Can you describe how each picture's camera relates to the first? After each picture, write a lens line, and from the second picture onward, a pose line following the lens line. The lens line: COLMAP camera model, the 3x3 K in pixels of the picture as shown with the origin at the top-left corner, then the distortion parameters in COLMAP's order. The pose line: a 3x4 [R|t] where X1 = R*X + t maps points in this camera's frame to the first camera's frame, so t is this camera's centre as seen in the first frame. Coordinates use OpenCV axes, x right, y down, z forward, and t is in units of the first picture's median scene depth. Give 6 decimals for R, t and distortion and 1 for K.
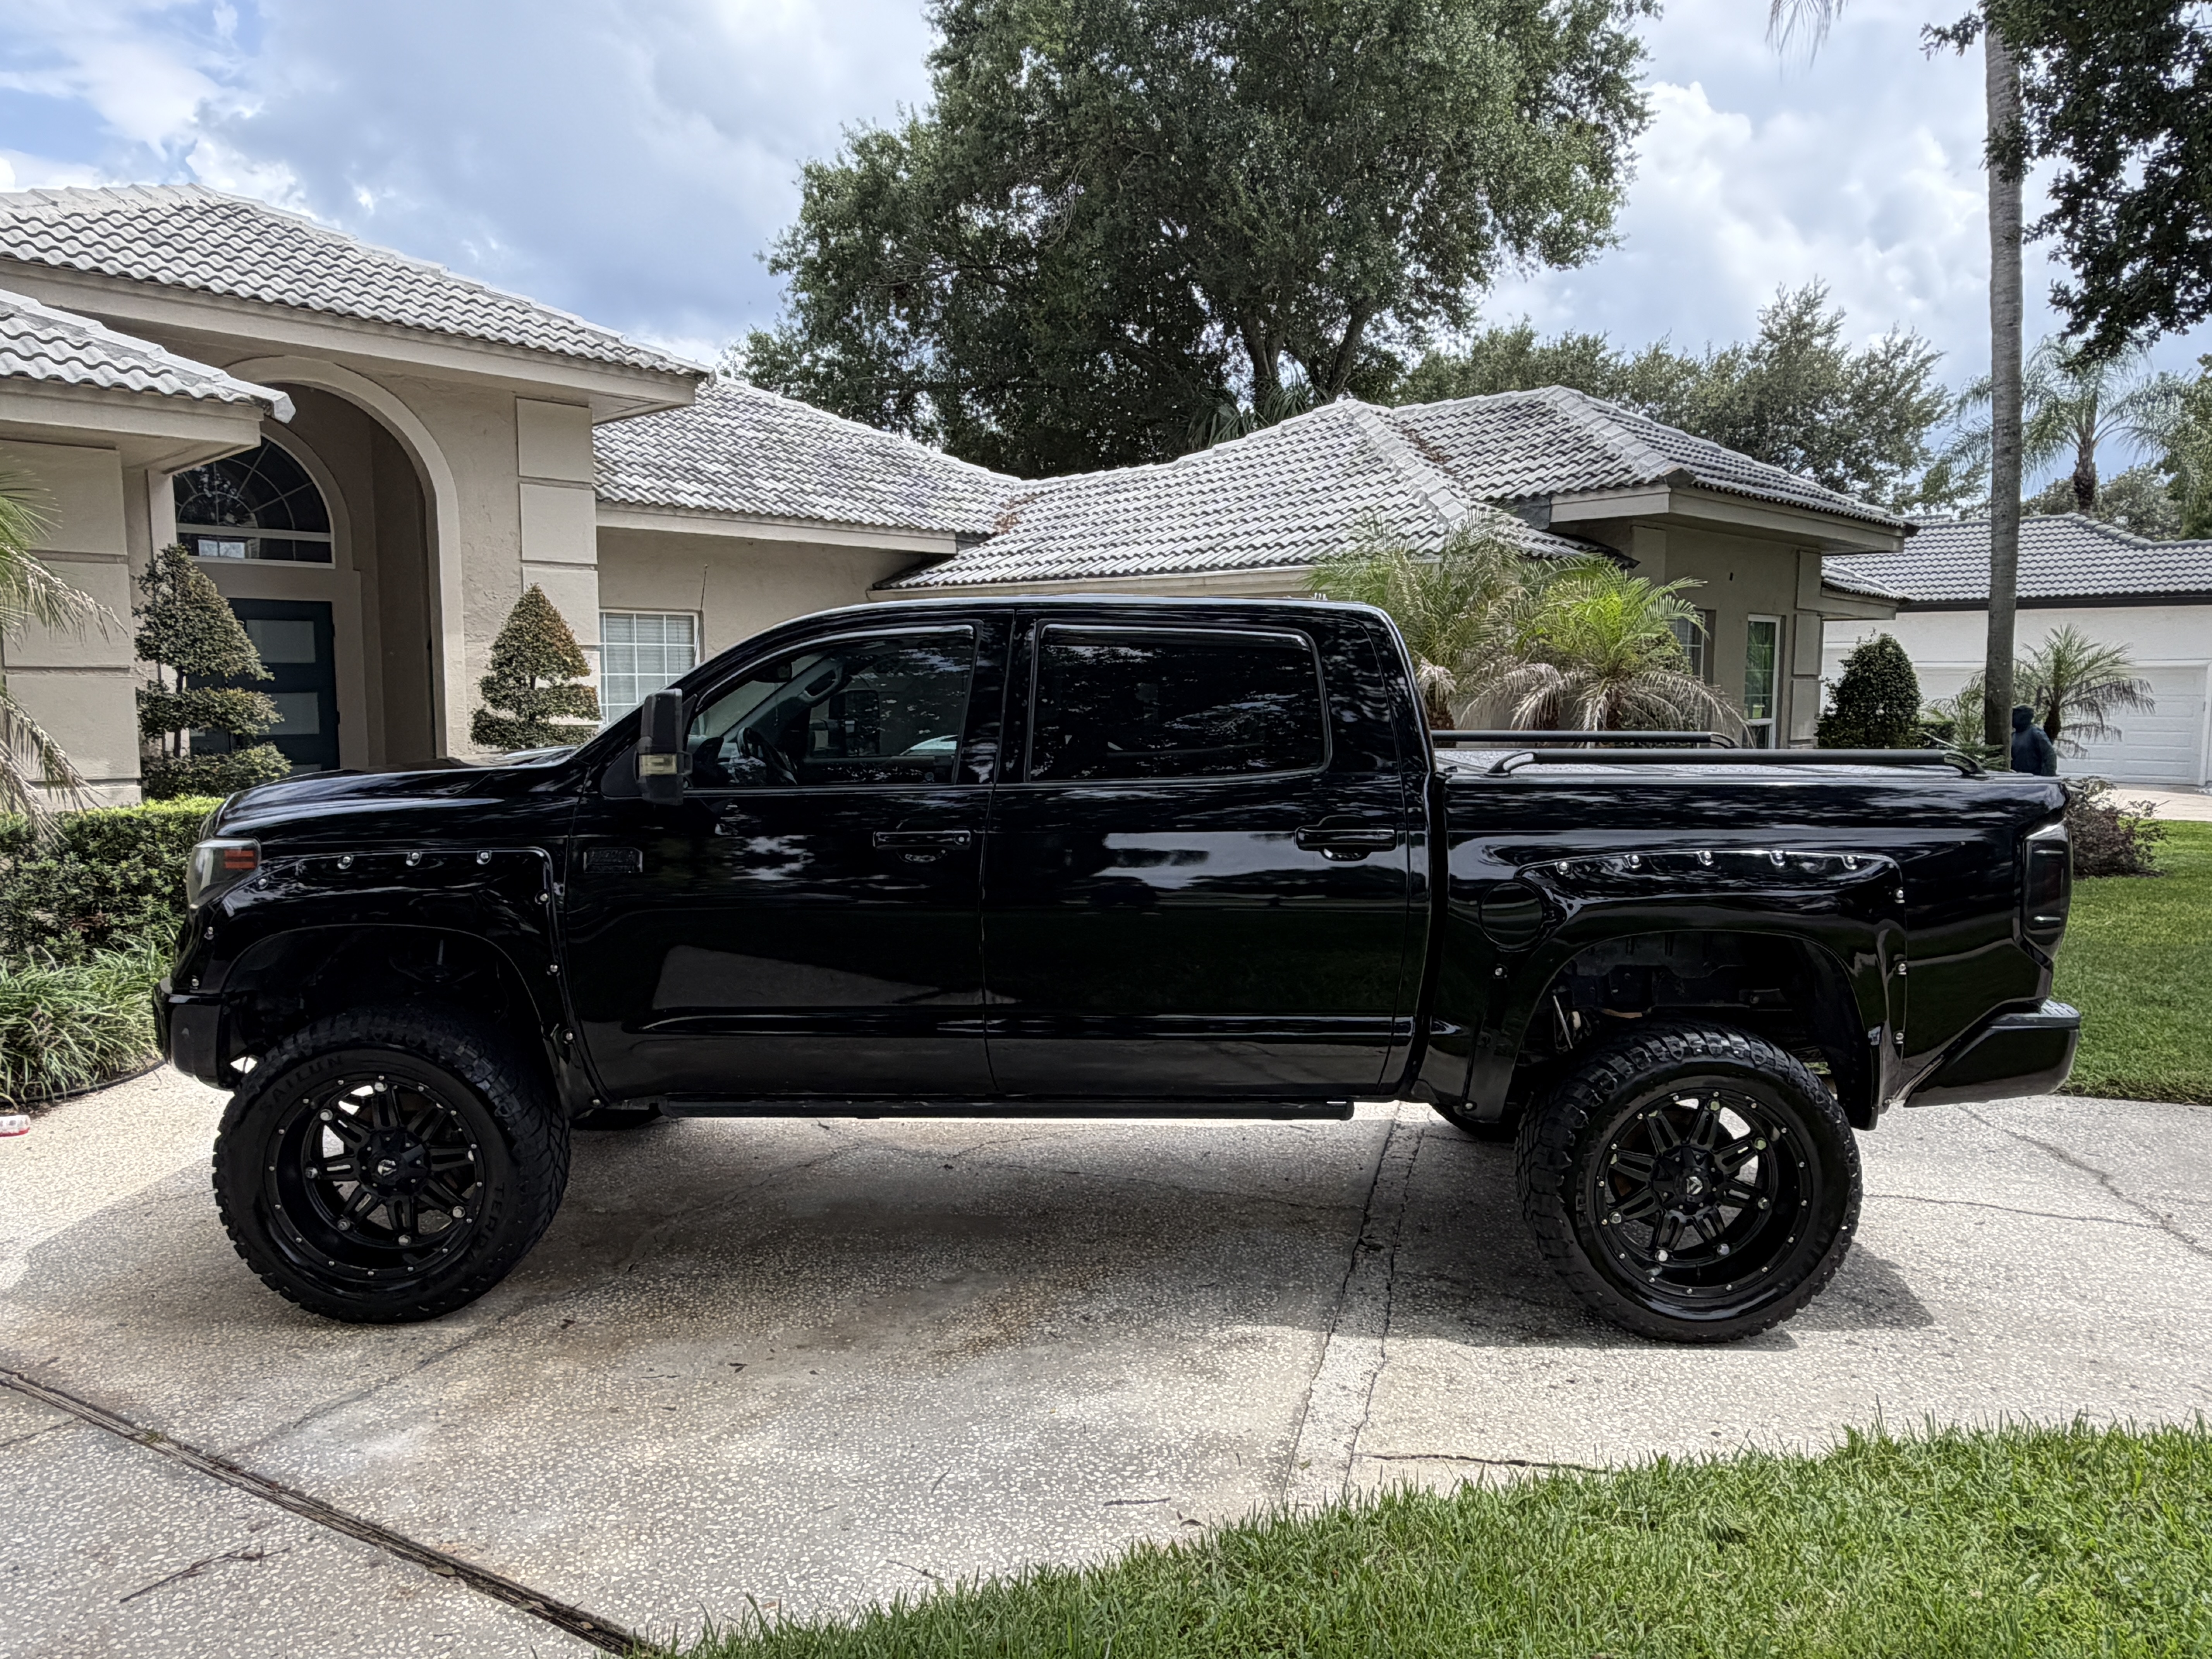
lens RADIAL K [[1469.9, 0, 1109.8], [0, 1469.9, 853.2], [0, 0, 1]] dist [-0.020927, 0.002236]
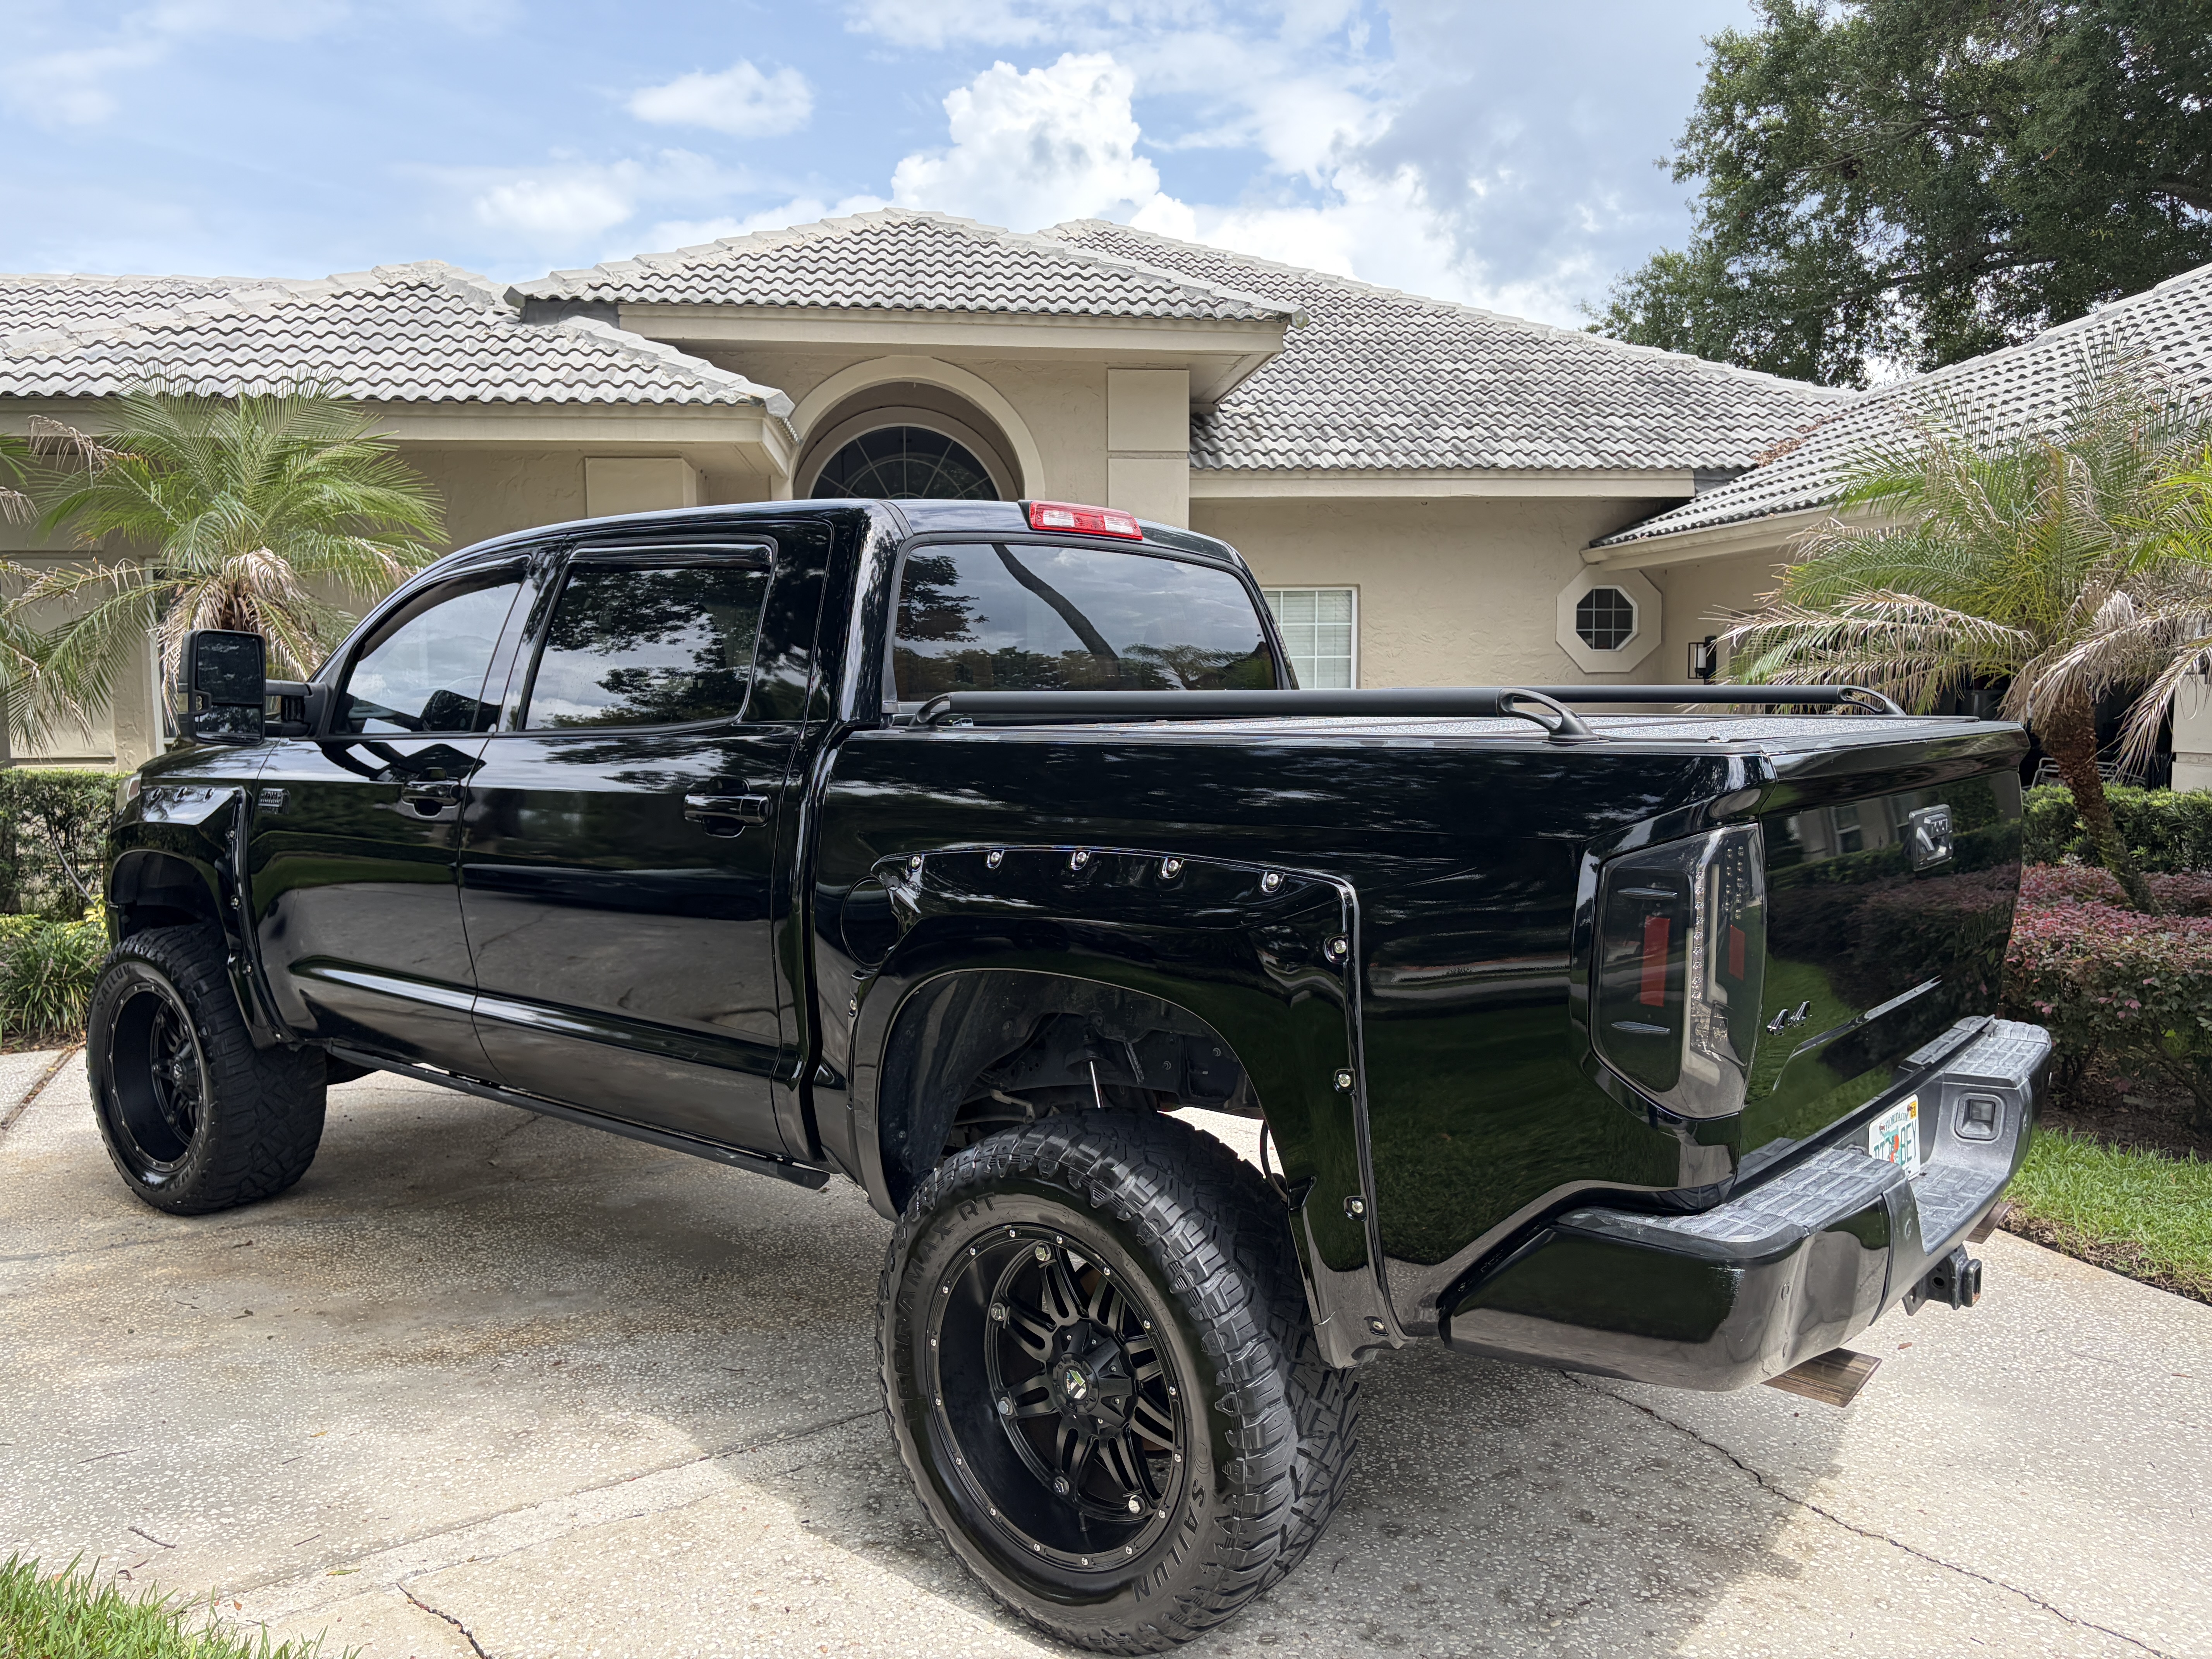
lens RADIAL K [[1697.7, 0, 1103.2], [0, 1697.7, 812.8], [0, 0, 1]] dist [0.036959, -0.032841]
pose [[0.766414, 0.034274, -0.641432, 0.276770], [-0.064349, 0.997649, -0.023580, 0.003007], [0.639116, 0.059348, 0.766817, 0.144967]]
